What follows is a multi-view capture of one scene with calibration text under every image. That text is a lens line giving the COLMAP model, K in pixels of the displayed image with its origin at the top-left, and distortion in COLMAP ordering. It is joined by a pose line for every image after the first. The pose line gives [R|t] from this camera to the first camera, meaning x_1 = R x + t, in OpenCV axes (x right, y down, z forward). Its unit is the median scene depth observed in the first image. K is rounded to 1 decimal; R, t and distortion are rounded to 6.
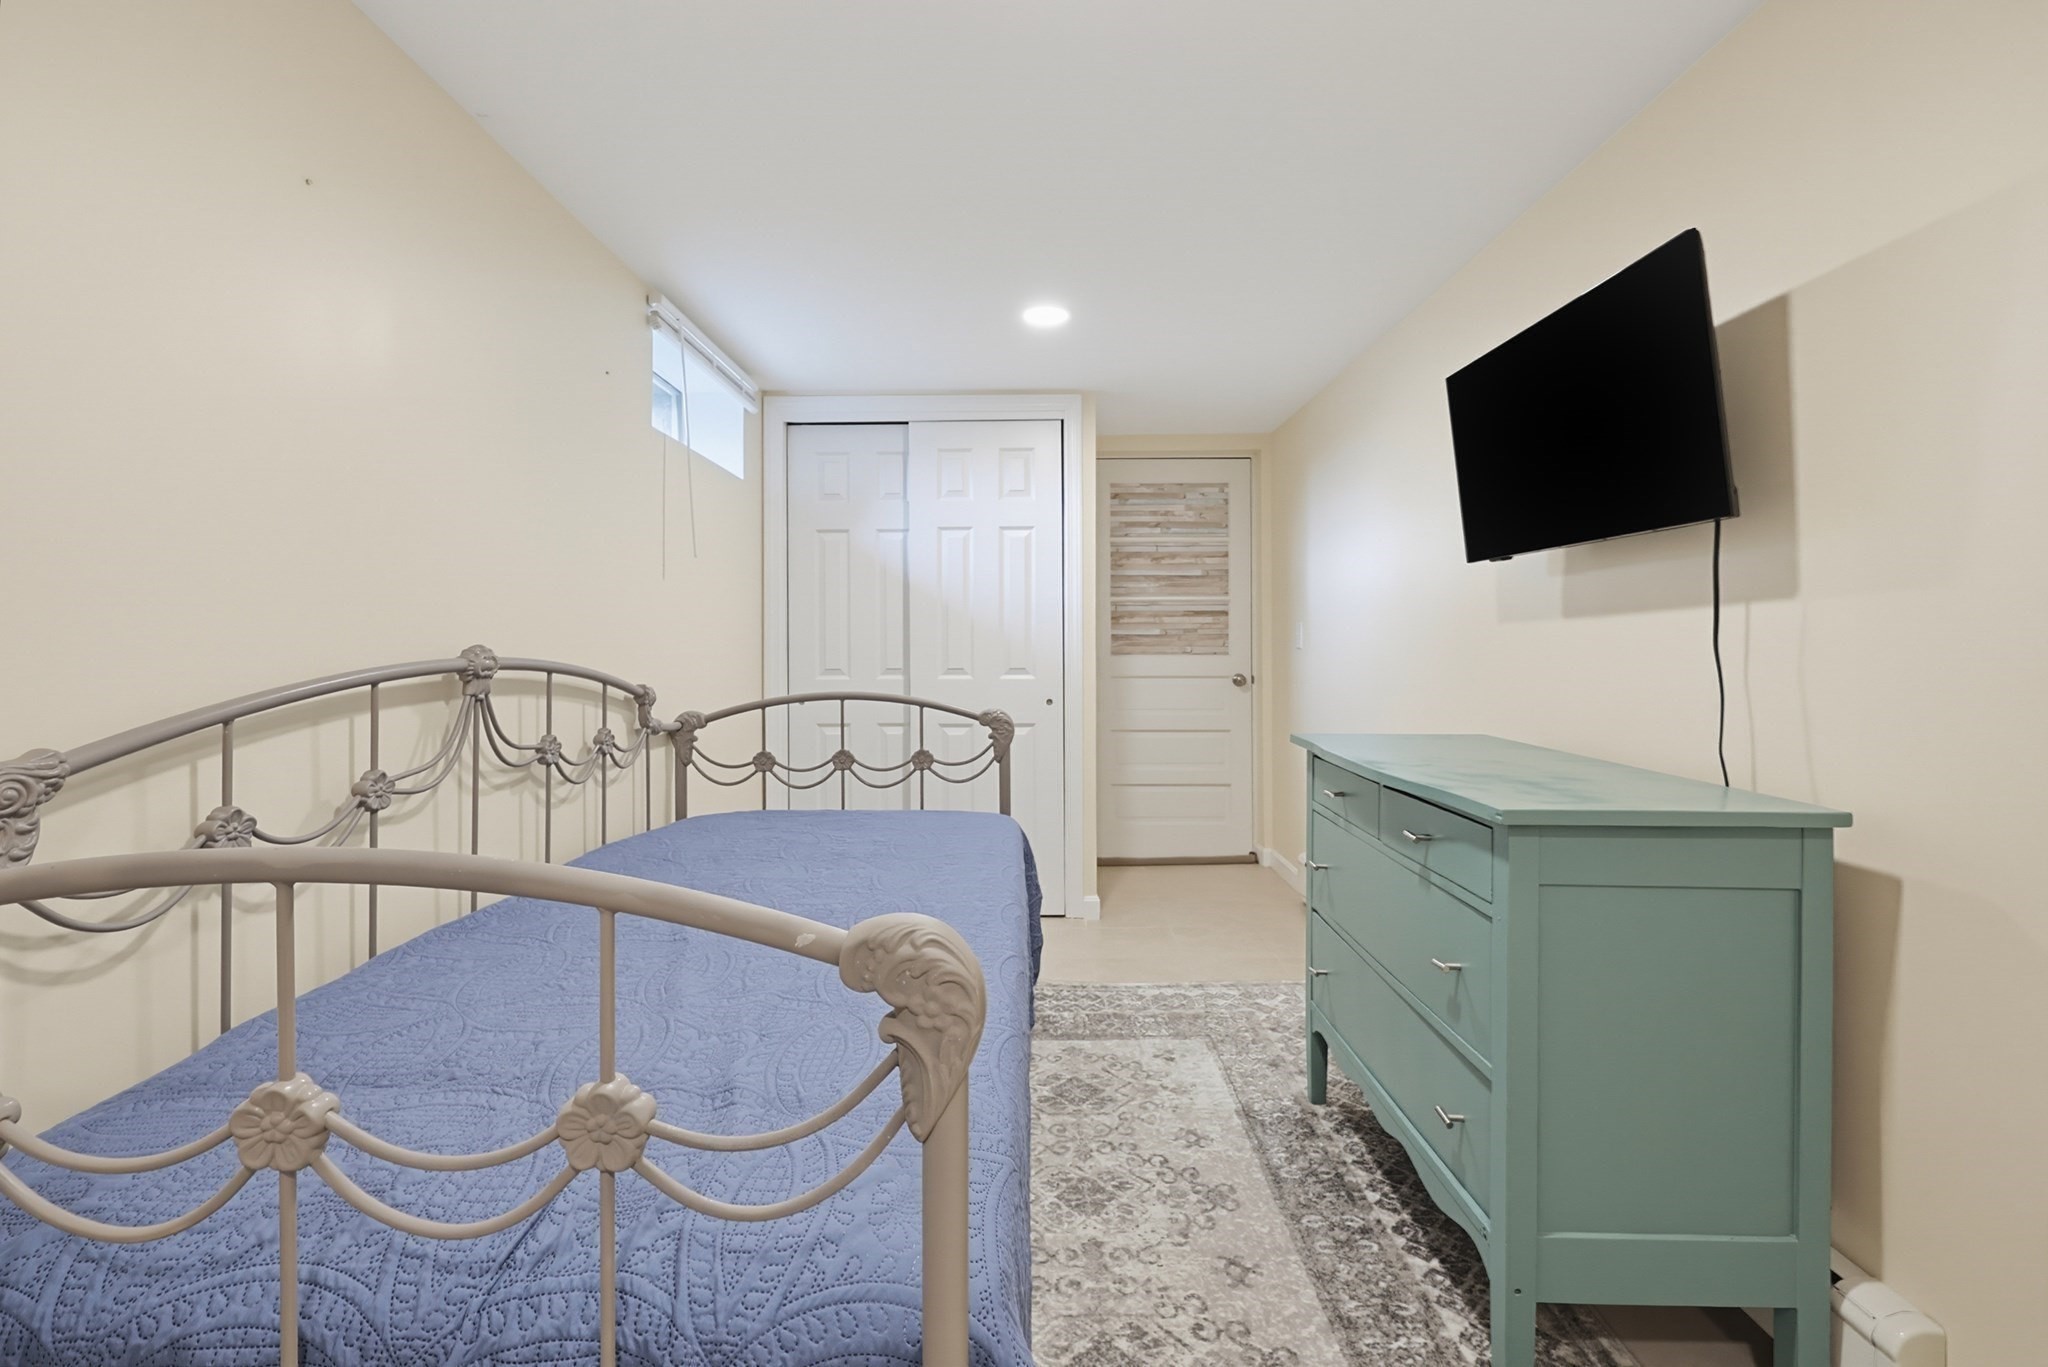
lens RADIAL K [[871.9, 0, 1019.0], [0, 871.9, 641.8], [0, 0, 1]] dist [-0.001346, -0.000100]
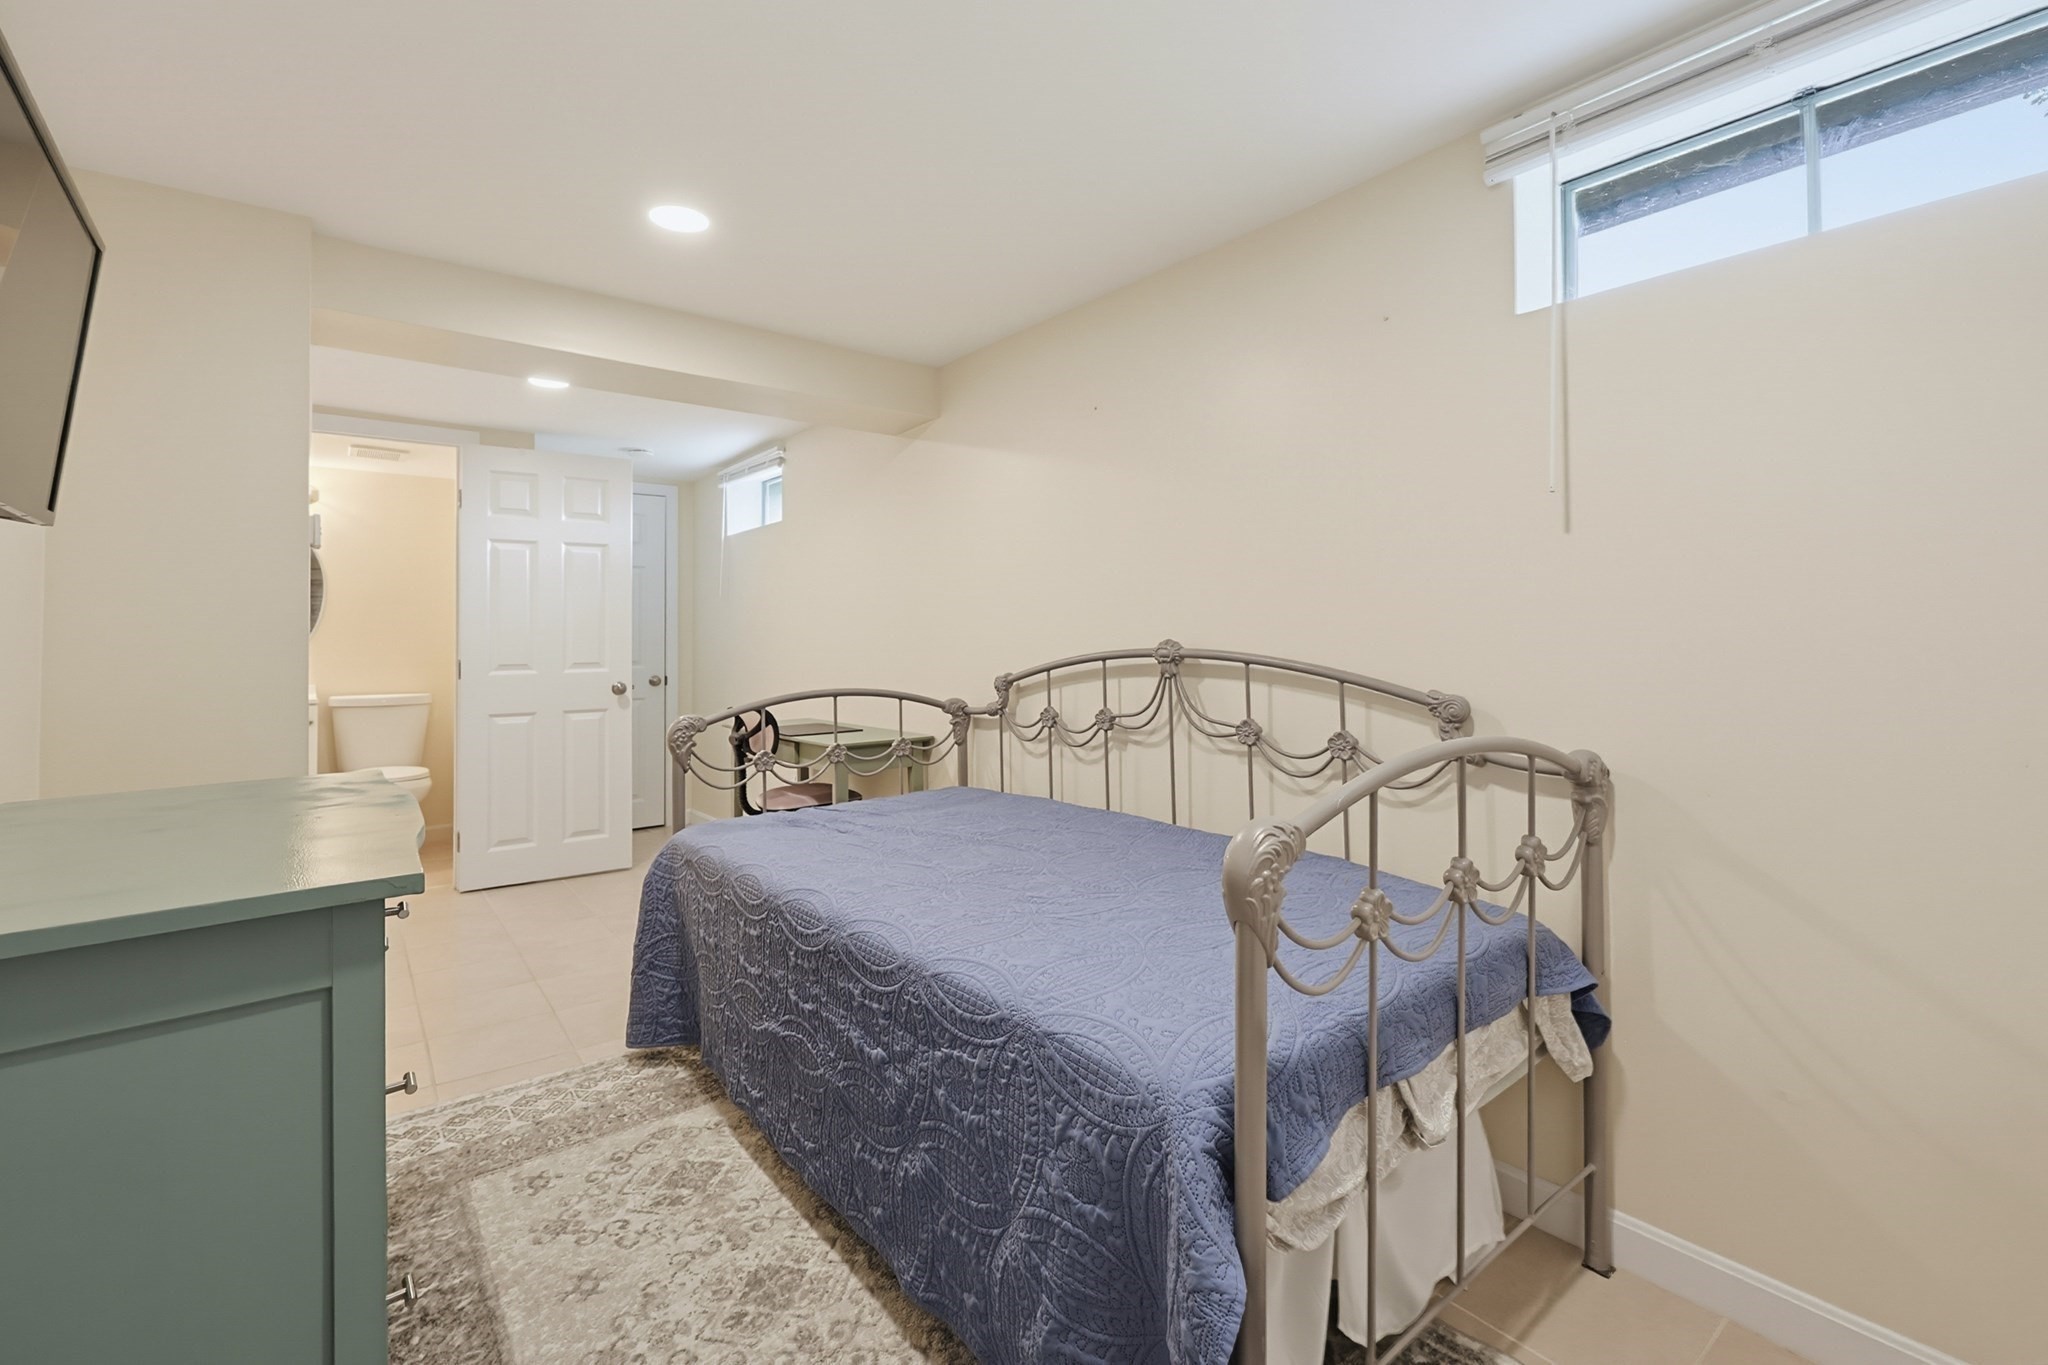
lens RADIAL K [[871.9, 0, 1019.0], [0, 871.9, 640.8], [0, 0, 1]] dist [-0.001346, -0.000100]
pose [[-0.778773, 0.007452, -0.627261, 0.443896], [0.009843, 0.999951, -0.000341, 0.004834], [0.627228, -0.006440, -0.778809, 1.919957]]
